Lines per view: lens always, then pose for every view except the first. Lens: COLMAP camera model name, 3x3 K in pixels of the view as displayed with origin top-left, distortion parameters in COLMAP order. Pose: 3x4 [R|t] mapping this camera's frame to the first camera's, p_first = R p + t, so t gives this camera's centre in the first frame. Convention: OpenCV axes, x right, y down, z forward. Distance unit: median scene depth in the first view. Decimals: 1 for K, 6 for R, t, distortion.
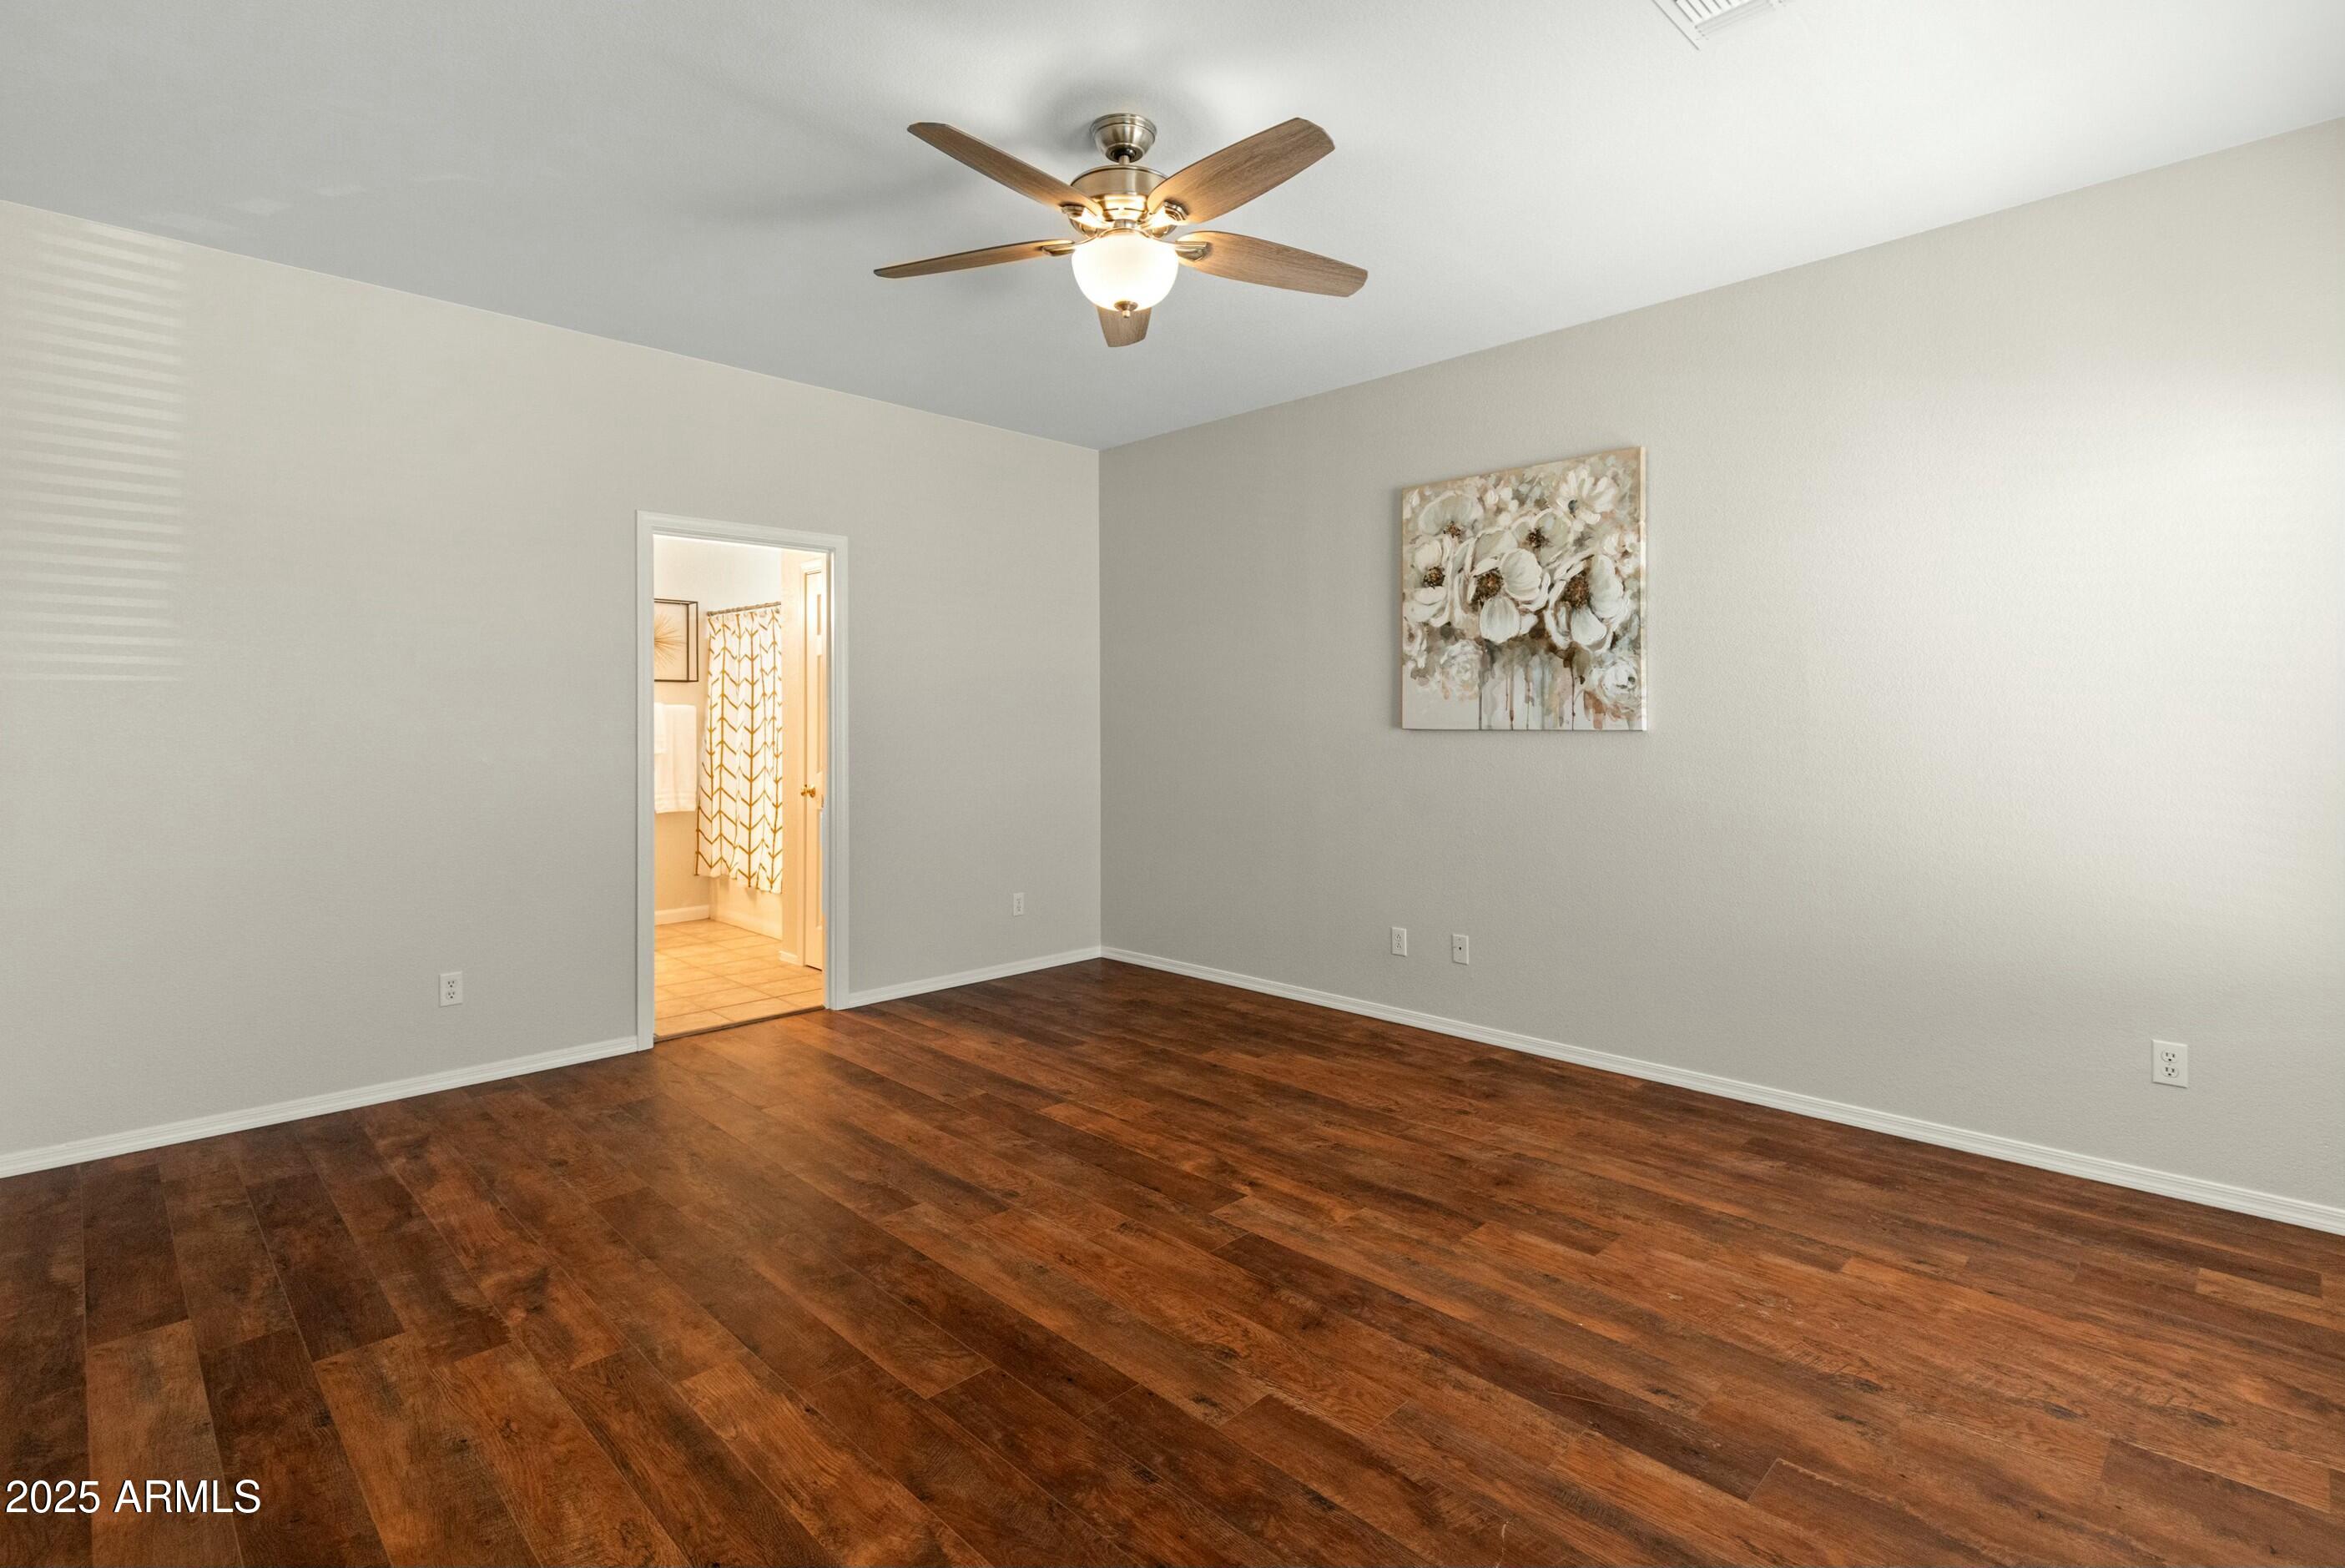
lens RADIAL K [[1098.9, 0, 1168.3], [0, 1098.9, 722.5], [0, 0, 1]] dist [0.012357, -0.000334]
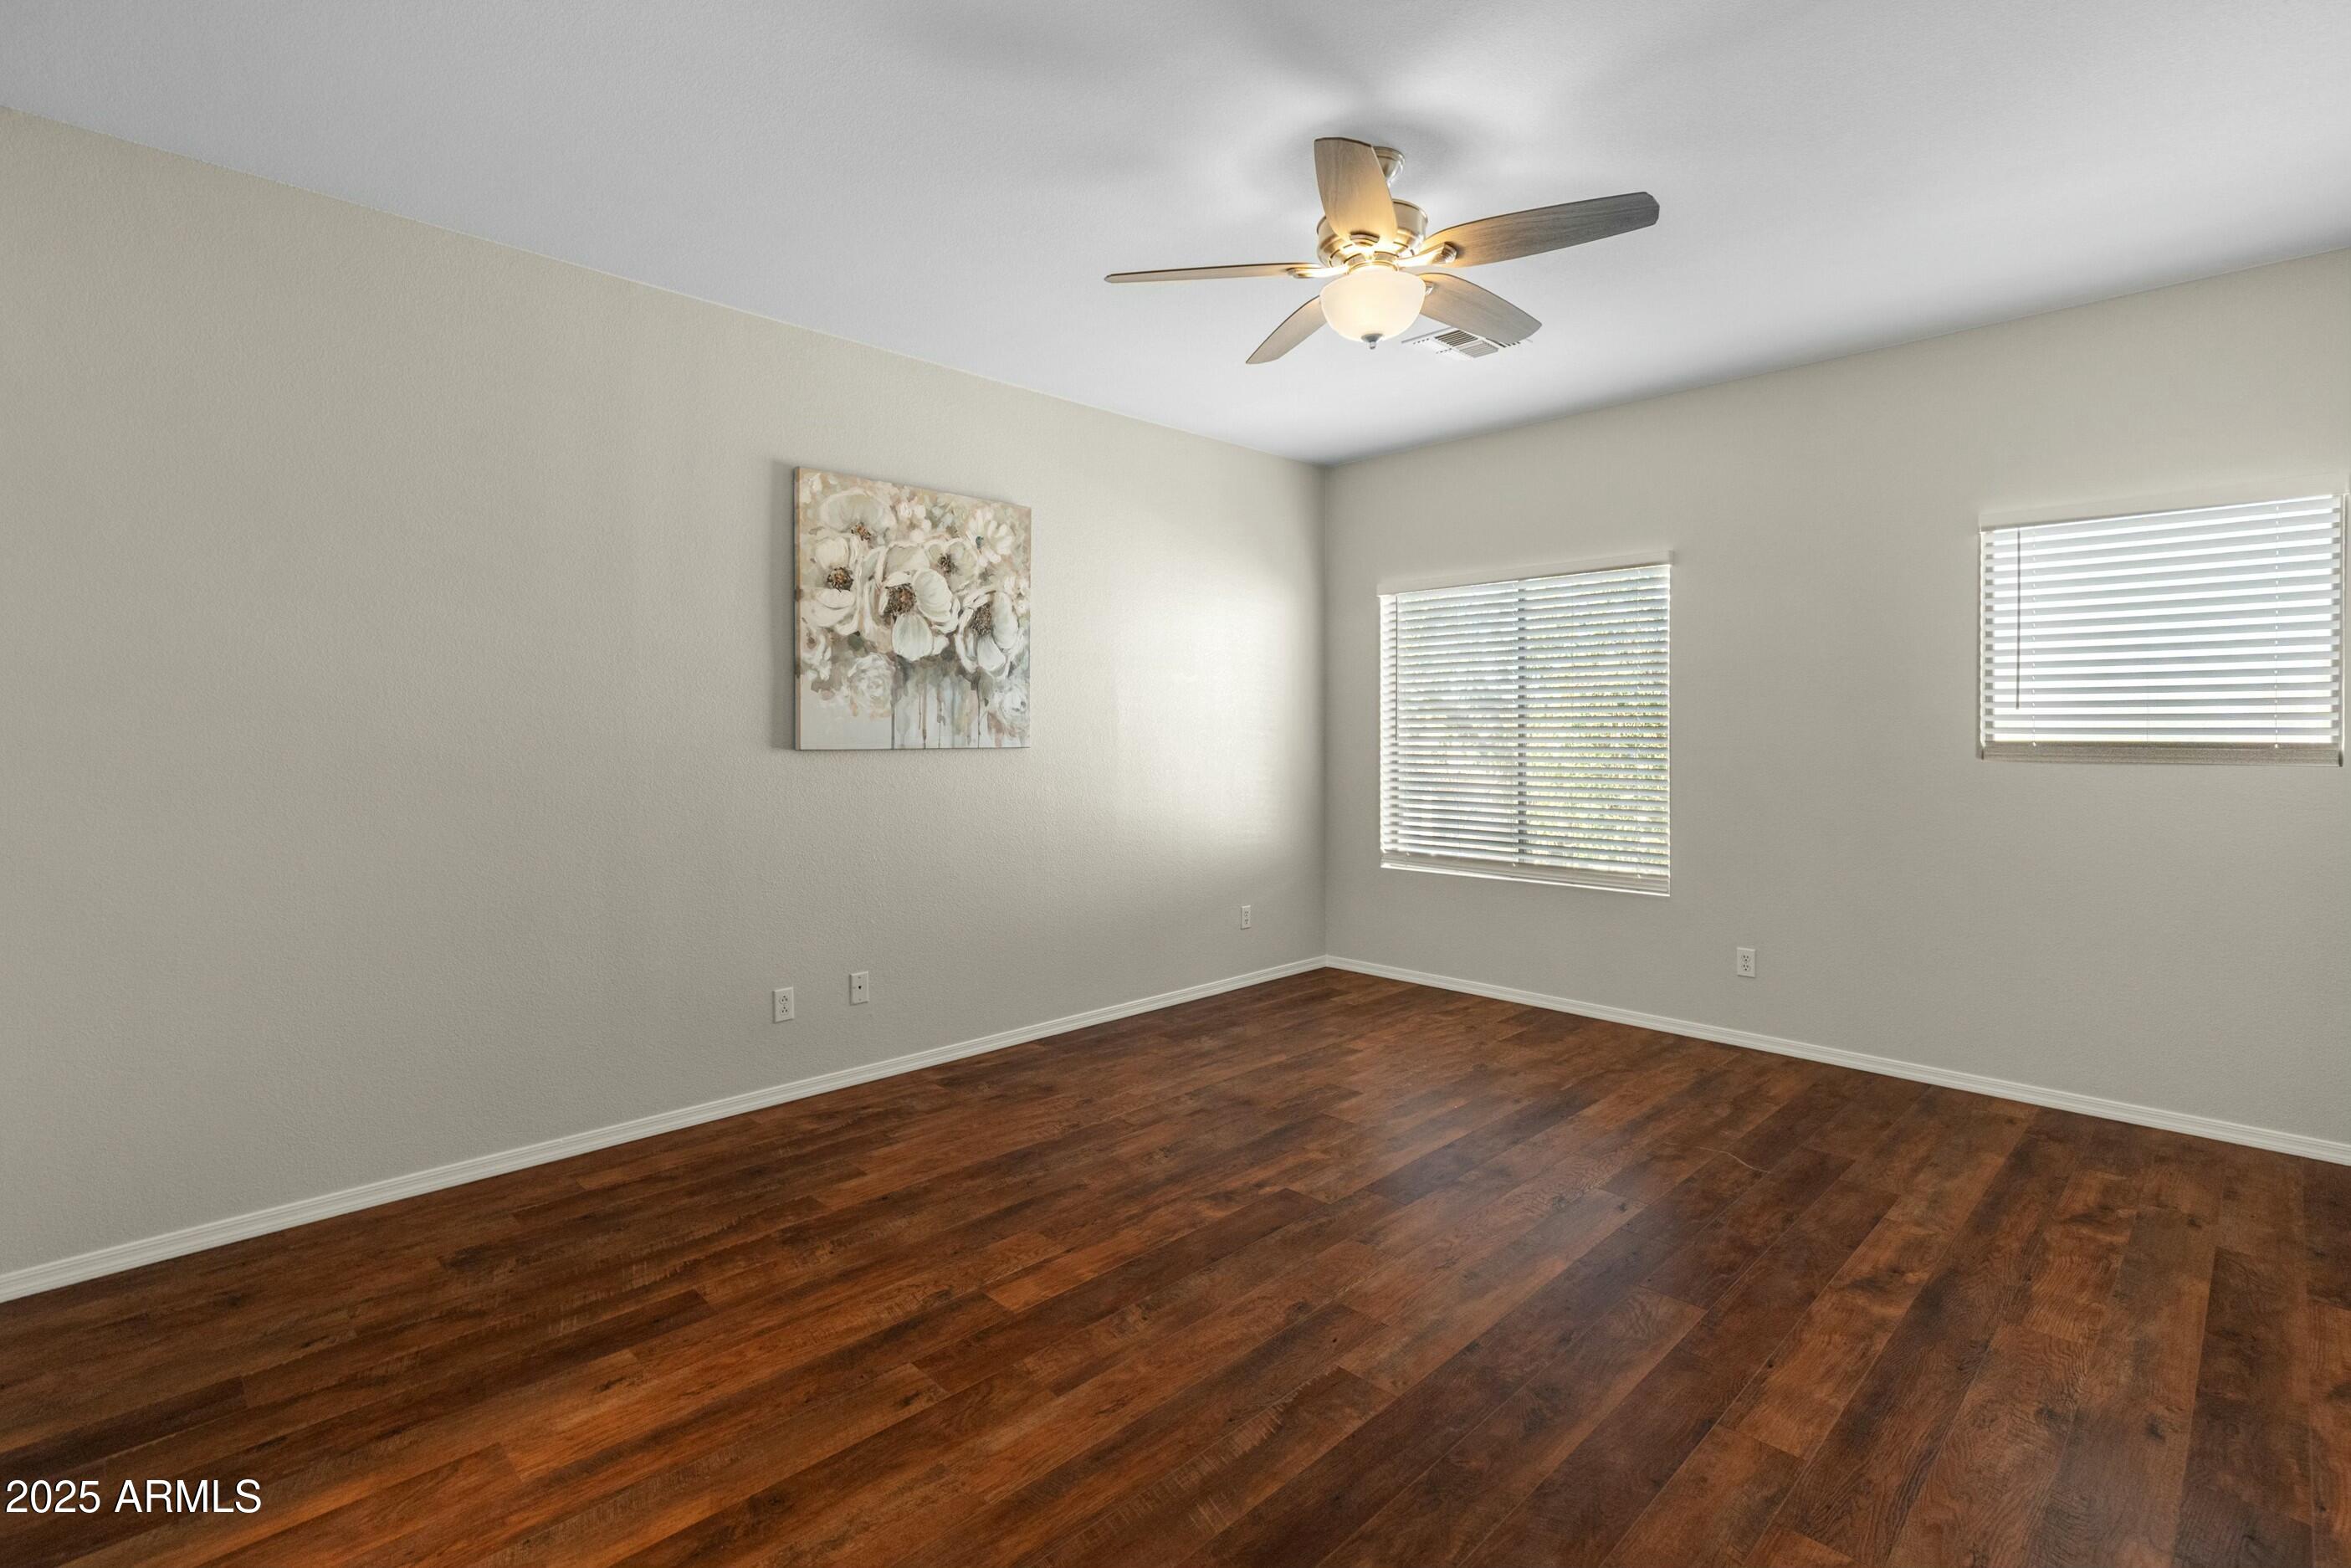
lens RADIAL K [[1114.3, 0, 1179.0], [0, 1114.3, 732.1], [0, 0, 1]] dist [0.016856, 0.000279]
pose [[-0.005171, 0.000719, 0.999986, -0.728669], [0.000307, 1.000000, -0.000718, -0.007871], [-0.999987, 0.000304, -0.005171, 0.800851]]
